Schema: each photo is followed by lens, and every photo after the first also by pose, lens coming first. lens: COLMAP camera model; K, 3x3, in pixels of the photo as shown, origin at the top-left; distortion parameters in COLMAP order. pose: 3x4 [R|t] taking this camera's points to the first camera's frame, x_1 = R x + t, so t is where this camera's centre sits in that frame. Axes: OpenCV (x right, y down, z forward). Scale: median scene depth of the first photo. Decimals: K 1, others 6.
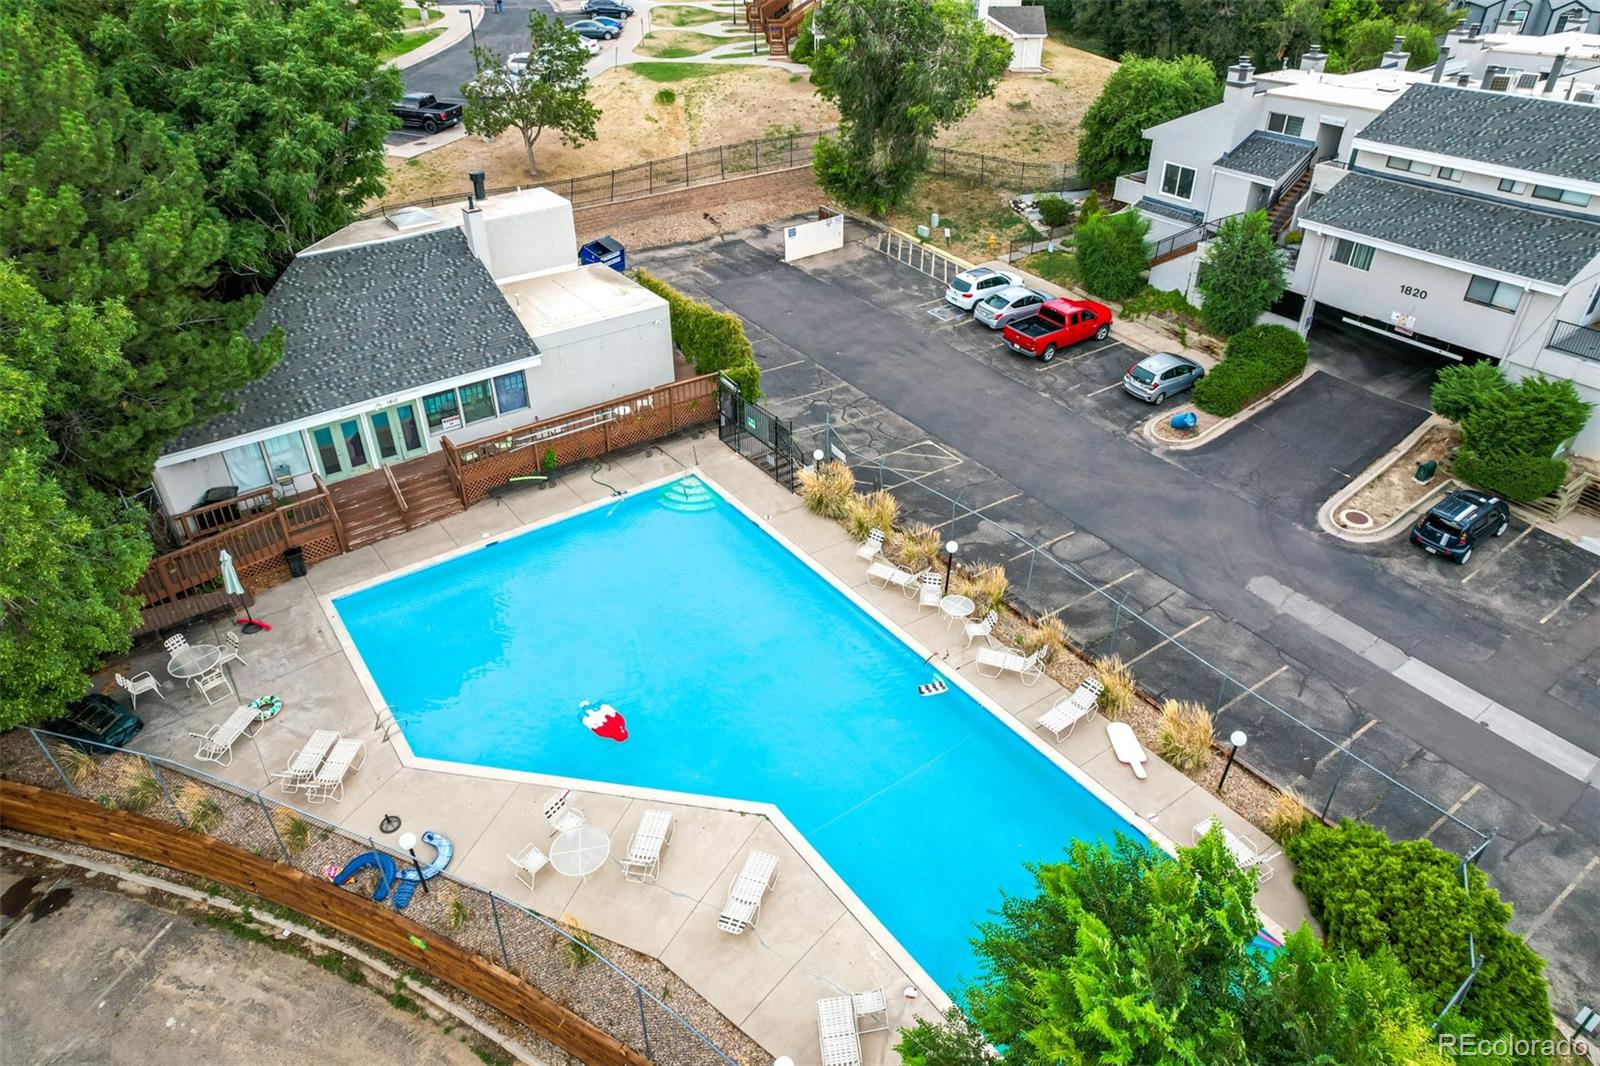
lens RADIAL K [[1006.0, 0, 800.0], [0, 1006.0, 533.0], [0, 0, 1]] dist [-0.064542, 0.052240]
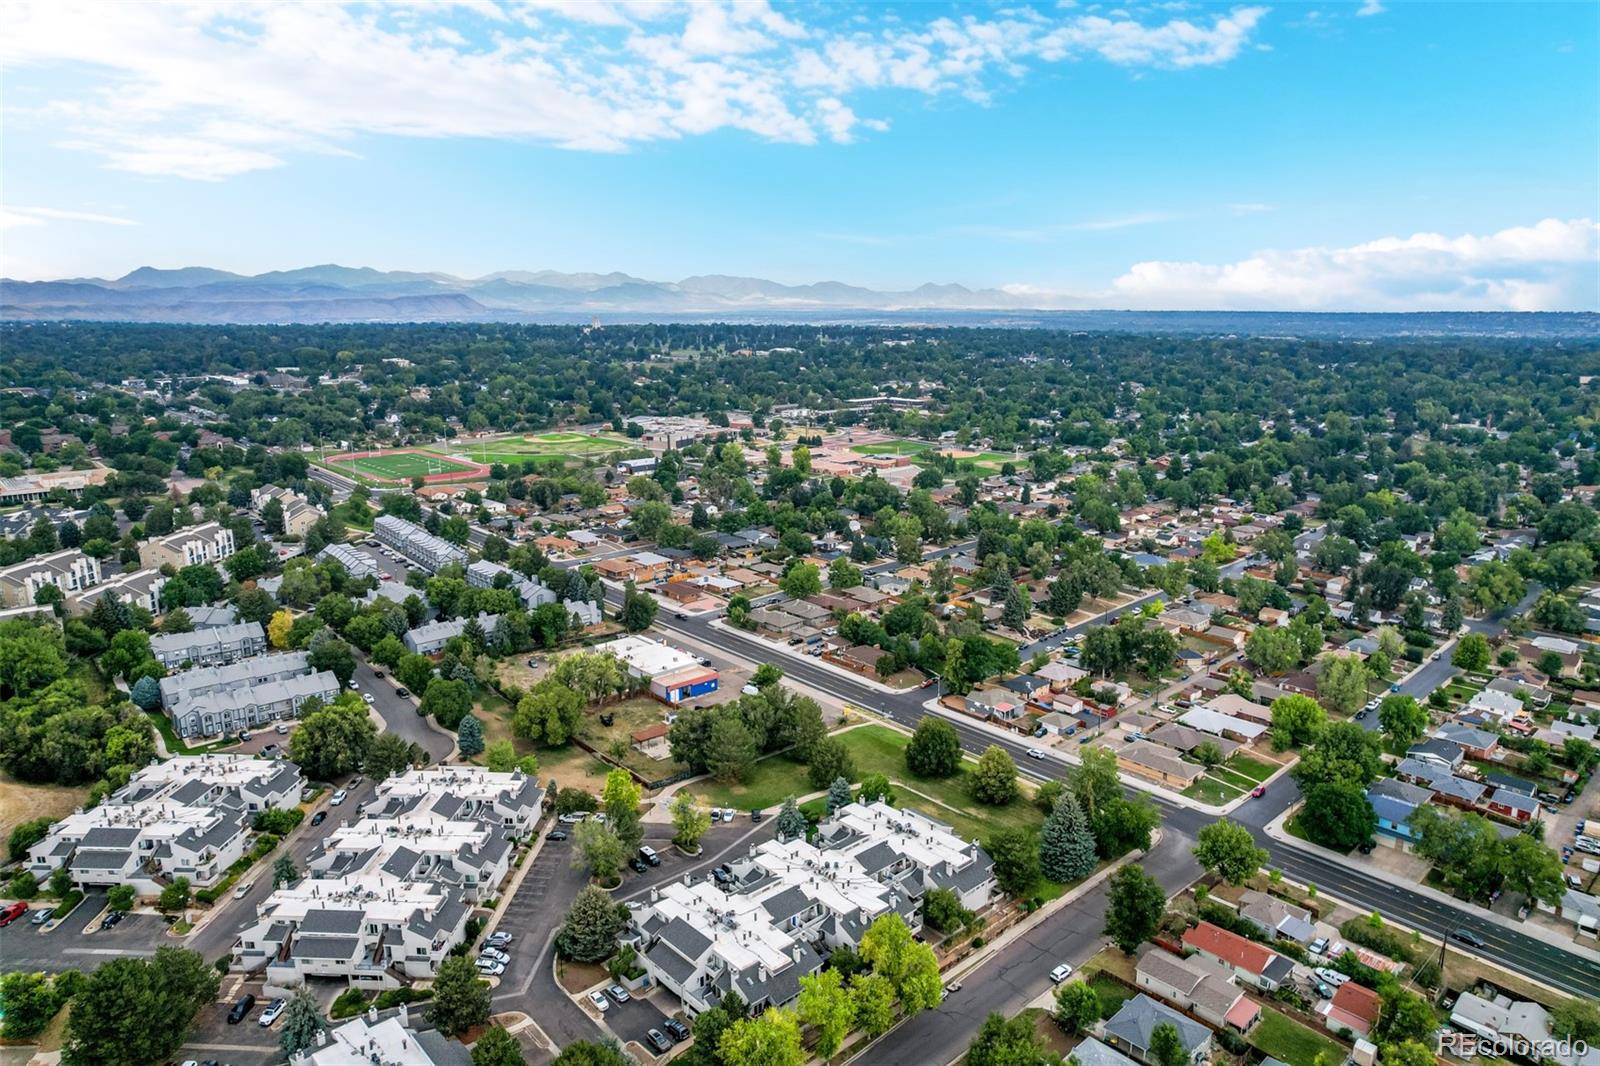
lens RADIAL K [[1006.0, 0, 800.0], [0, 1006.0, 533.0], [0, 0, 1]] dist [-0.064542, 0.052240]
pose [[0.620519, -0.159367, 0.767827, -0.754359], [0.443759, 0.878642, -0.176257, 0.731913], [-0.646556, 0.450101, 0.615934, -5.536039]]
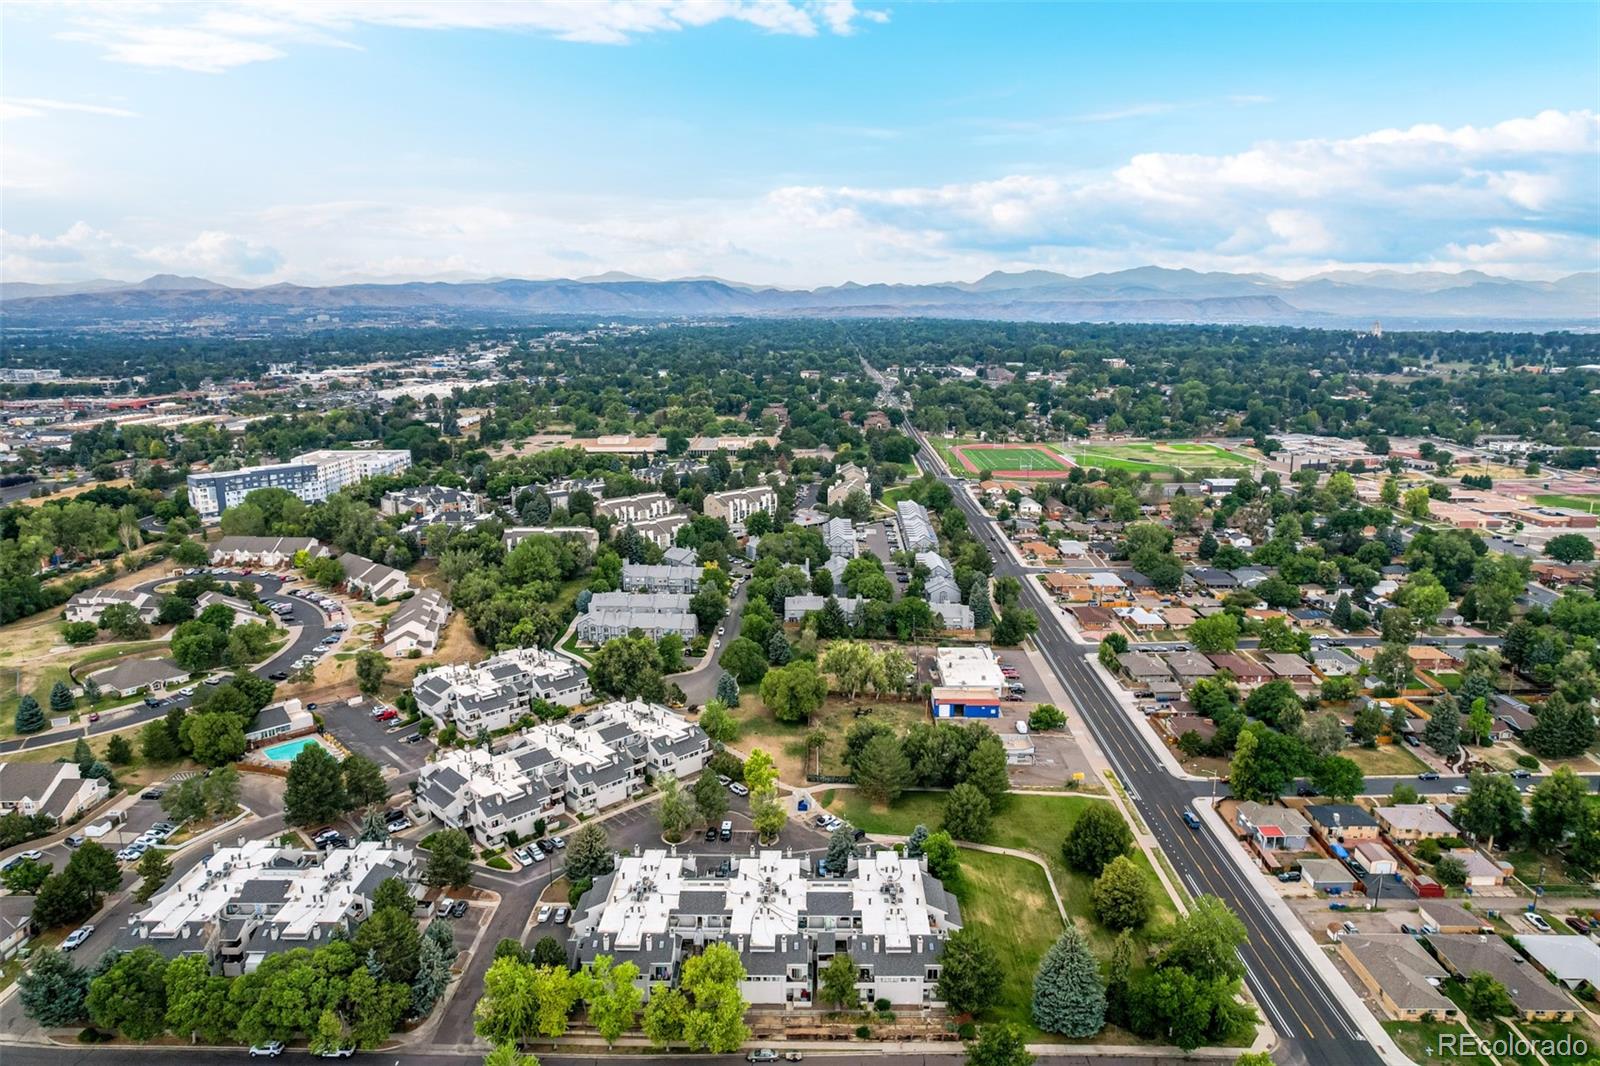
lens RADIAL K [[1006.0, 0, 800.0], [0, 1006.0, 533.0], [0, 0, 1]] dist [-0.064542, 0.052240]
pose [[0.987459, -0.022902, 0.156209, 2.420892], [0.081043, 0.922648, -0.377032, 1.655549], [-0.135491, 0.384963, 0.912932, -7.000656]]
